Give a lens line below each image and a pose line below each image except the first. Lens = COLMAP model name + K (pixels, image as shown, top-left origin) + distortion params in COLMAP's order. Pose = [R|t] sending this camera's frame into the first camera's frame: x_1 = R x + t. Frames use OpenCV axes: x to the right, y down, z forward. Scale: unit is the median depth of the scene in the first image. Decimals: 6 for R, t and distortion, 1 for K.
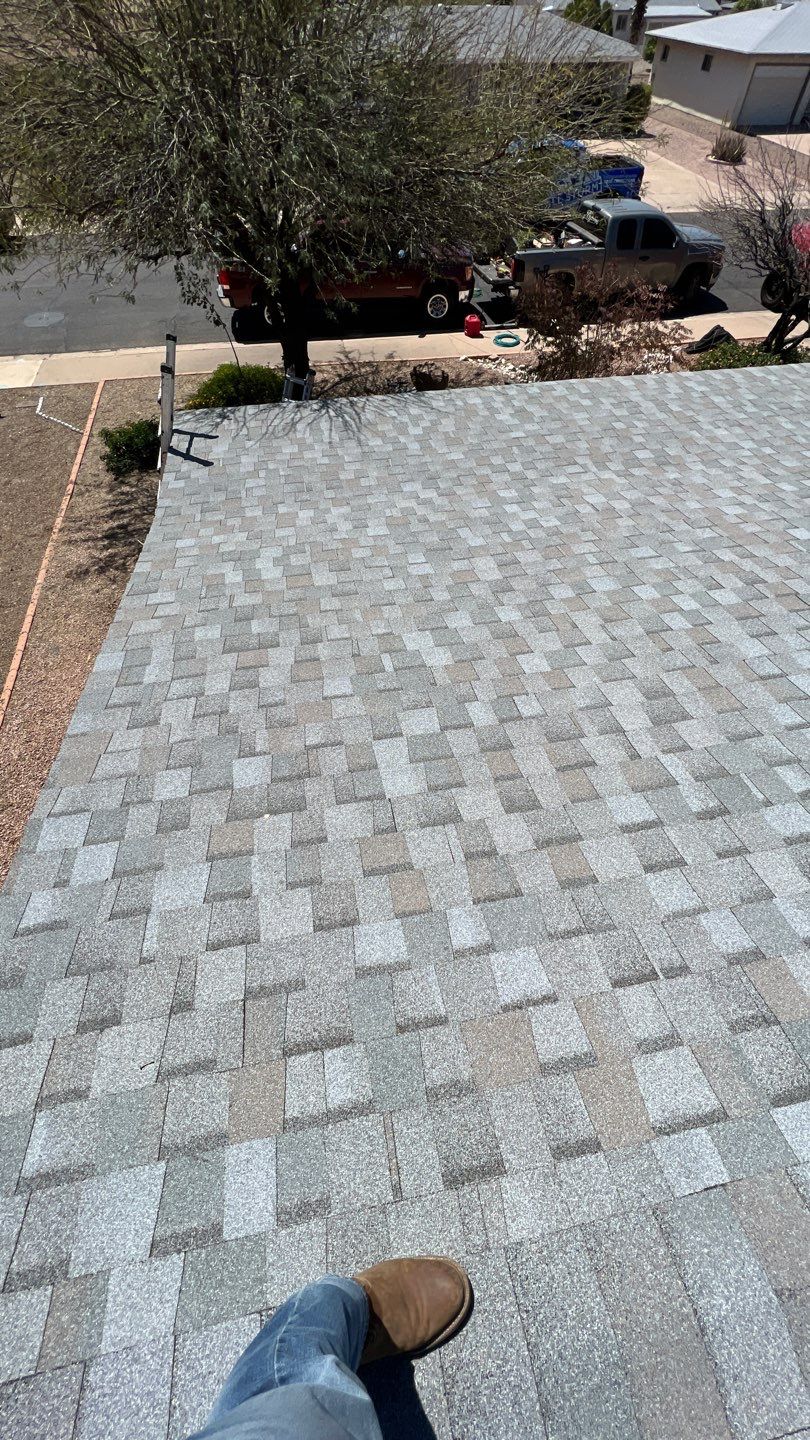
lens RADIAL K [[576.1, 0, 410.7], [0, 576.1, 721.5], [0, 0, 1]] dist [-0.003532, 0.000988]
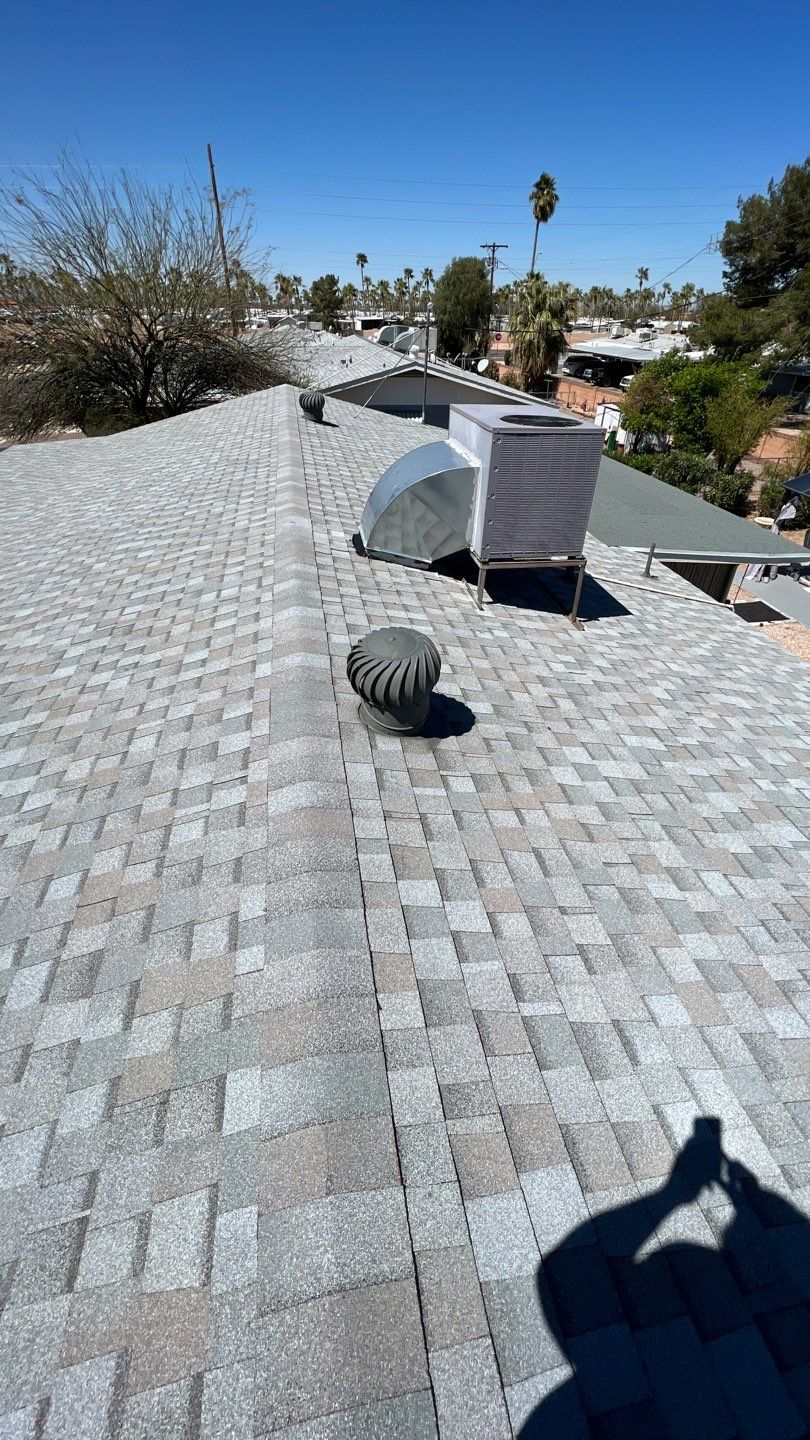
lens RADIAL K [[576.1, 0, 410.0], [0, 576.1, 714.0], [0, 0, 1]] dist [-0.003532, 0.000988]
pose [[0.015434, -0.585151, 0.810777, 0.138662], [0.792032, 0.502077, 0.347280, 0.113092], [-0.610284, 0.636802, 0.471208, -0.177794]]
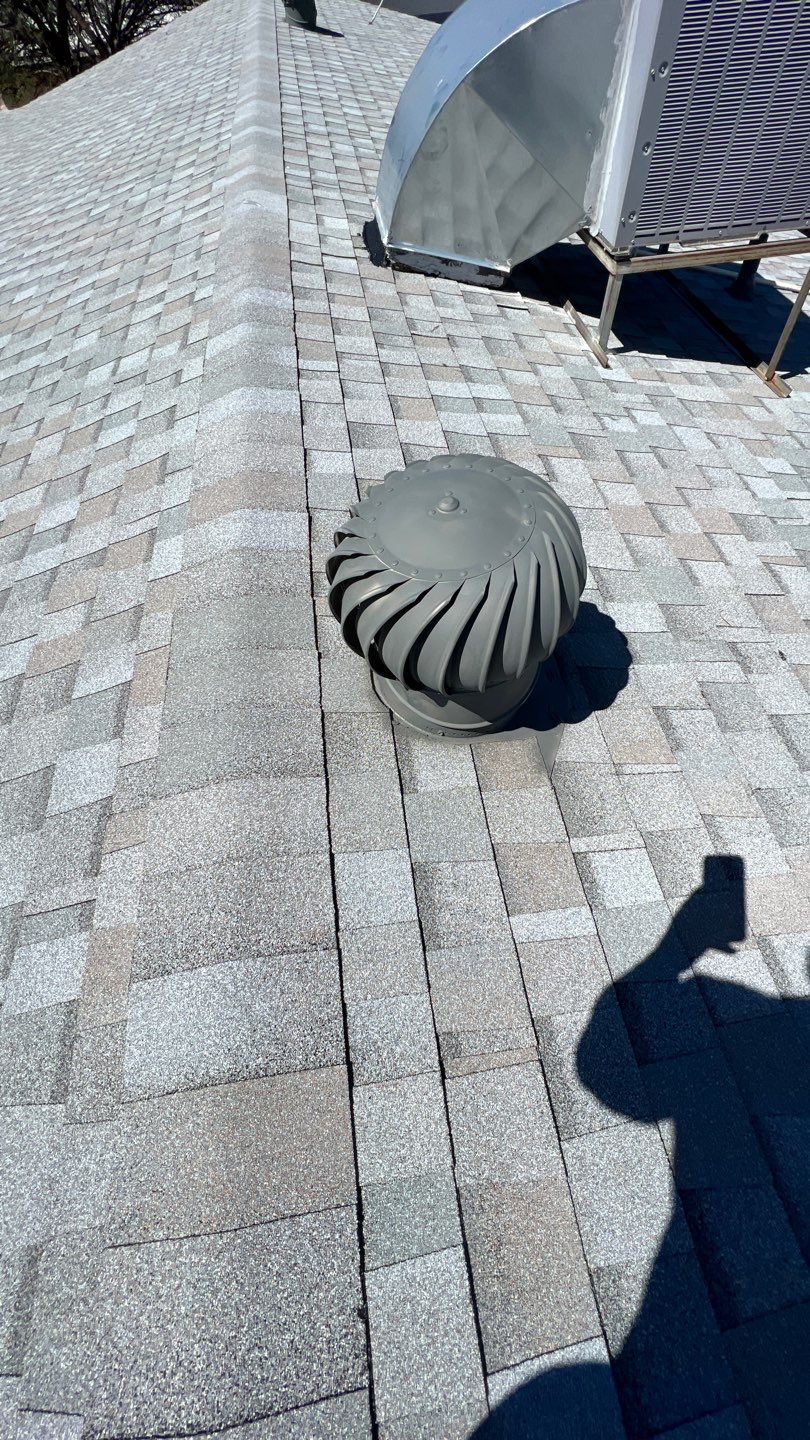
lens RADIAL K [[576.1, 0, 407.4], [0, 576.1, 712.6], [0, 0, 1]] dist [-0.003532, 0.000988]
pose [[0.055672, -0.837907, 0.542966, 0.990661], [0.838094, 0.334789, 0.430715, 0.301378], [-0.542678, 0.431078, 0.720883, 0.148458]]
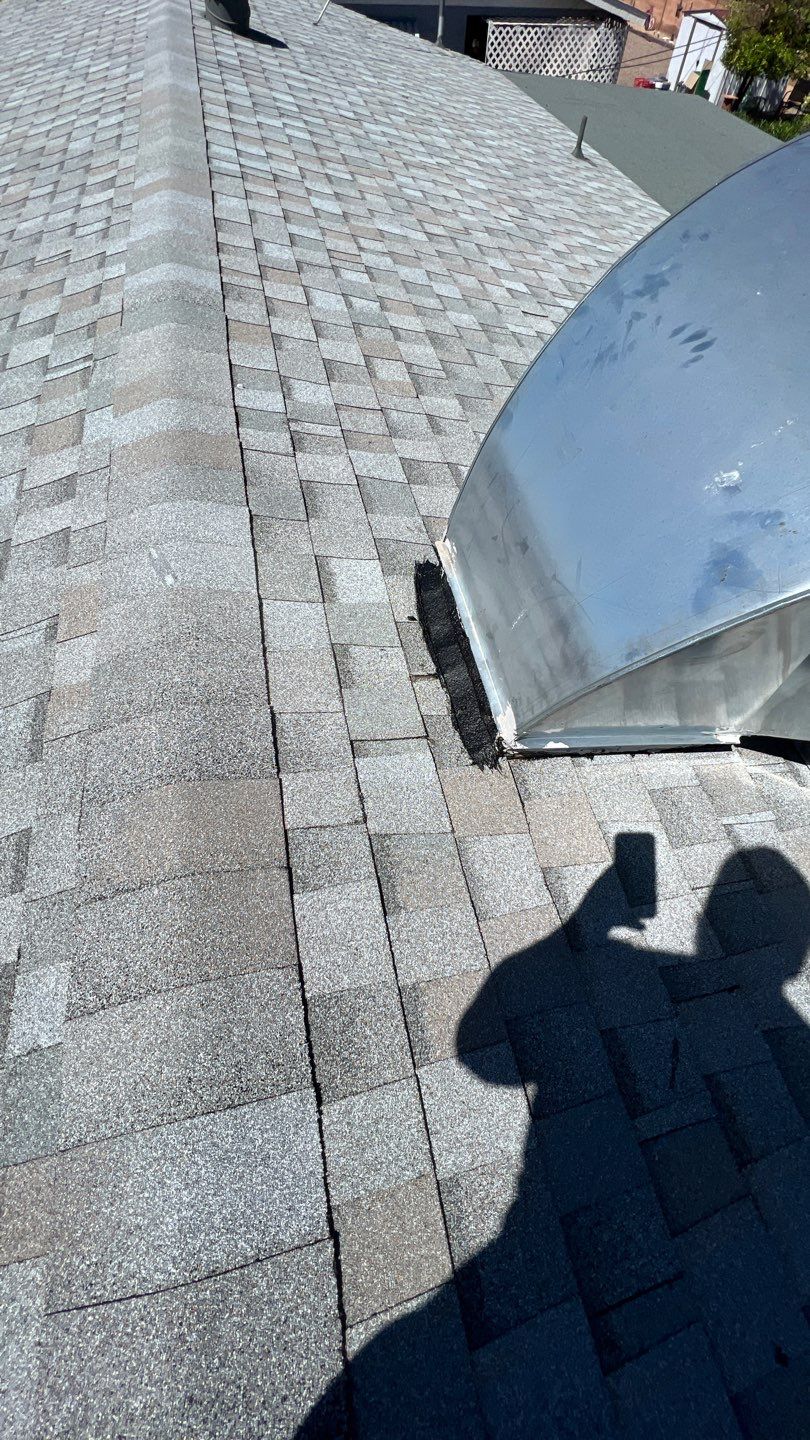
lens RADIAL K [[576.1, 0, 405.0], [0, 576.1, 721.2], [0, 0, 1]] dist [-0.003532, 0.000988]
pose [[-0.021535, -0.850214, 0.525997, 2.360093], [0.783526, 0.312436, 0.537094, 0.081749], [-0.620985, 0.423699, 0.659437, 0.355252]]
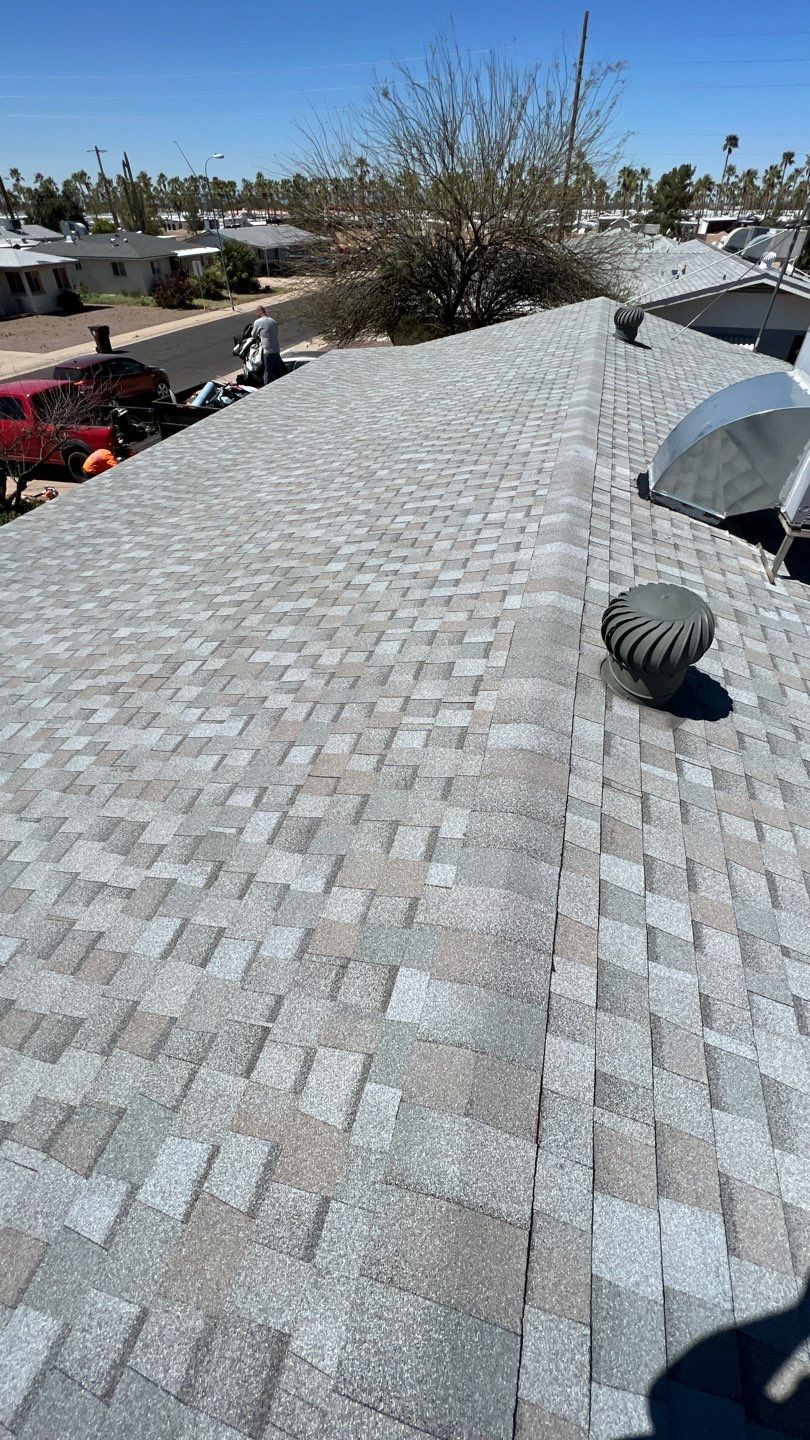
lens RADIAL K [[576.1, 0, 411.3], [0, 576.1, 714.5], [0, 0, 1]] dist [-0.003532, 0.000988]
pose [[0.442120, -0.603286, 0.663758, 0.154375], [0.723924, 0.676927, 0.133060, 0.082270], [-0.529589, 0.421682, 0.736016, -0.128932]]
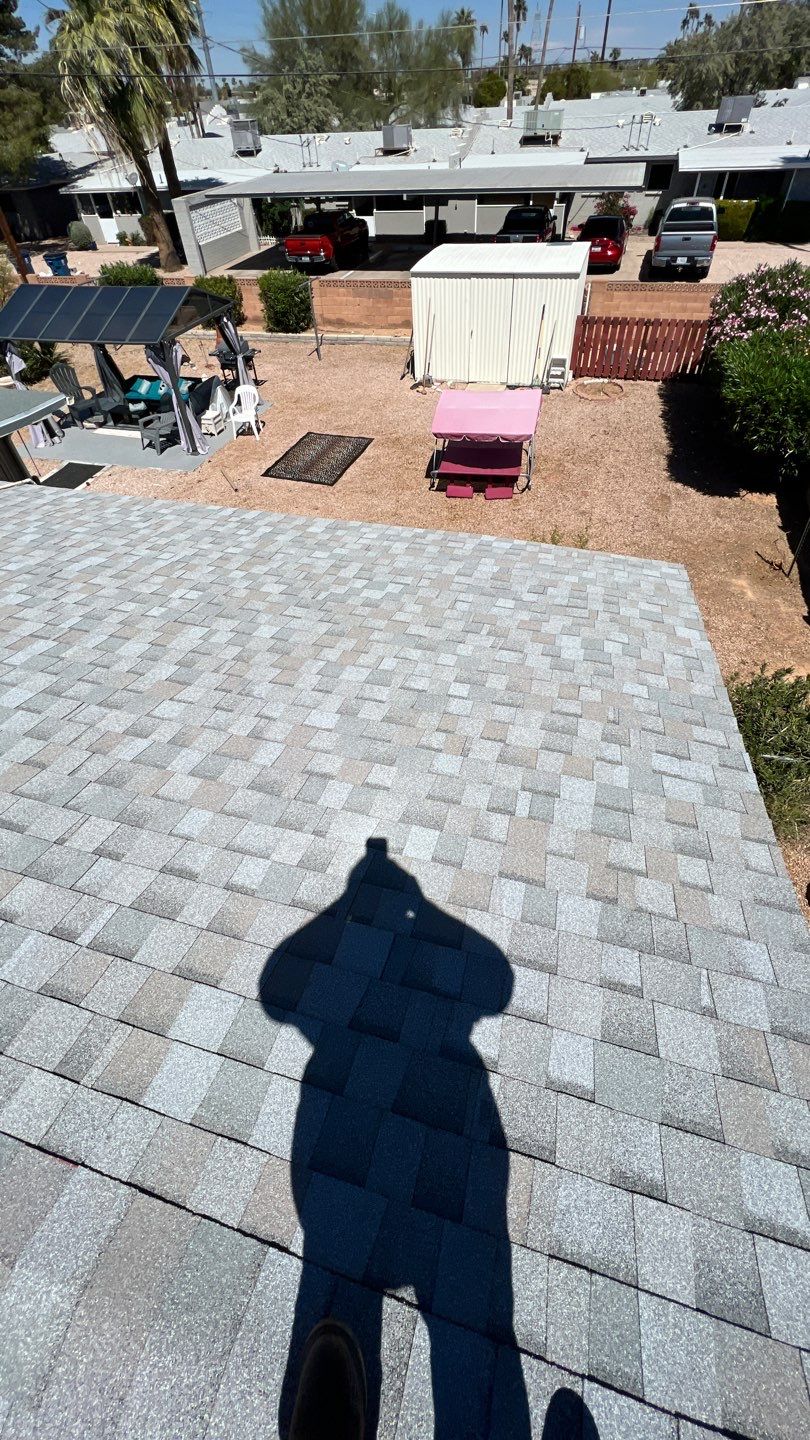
lens RADIAL K [[576.1, 0, 406.0], [0, 576.1, 716.4], [0, 0, 1]] dist [-0.003532, 0.000988]
pose [[-0.883888, -0.324481, 0.336830, -0.022174], [0.396178, -0.136693, 0.907942, 0.251626], [-0.248568, 0.935963, 0.249373, -0.228537]]
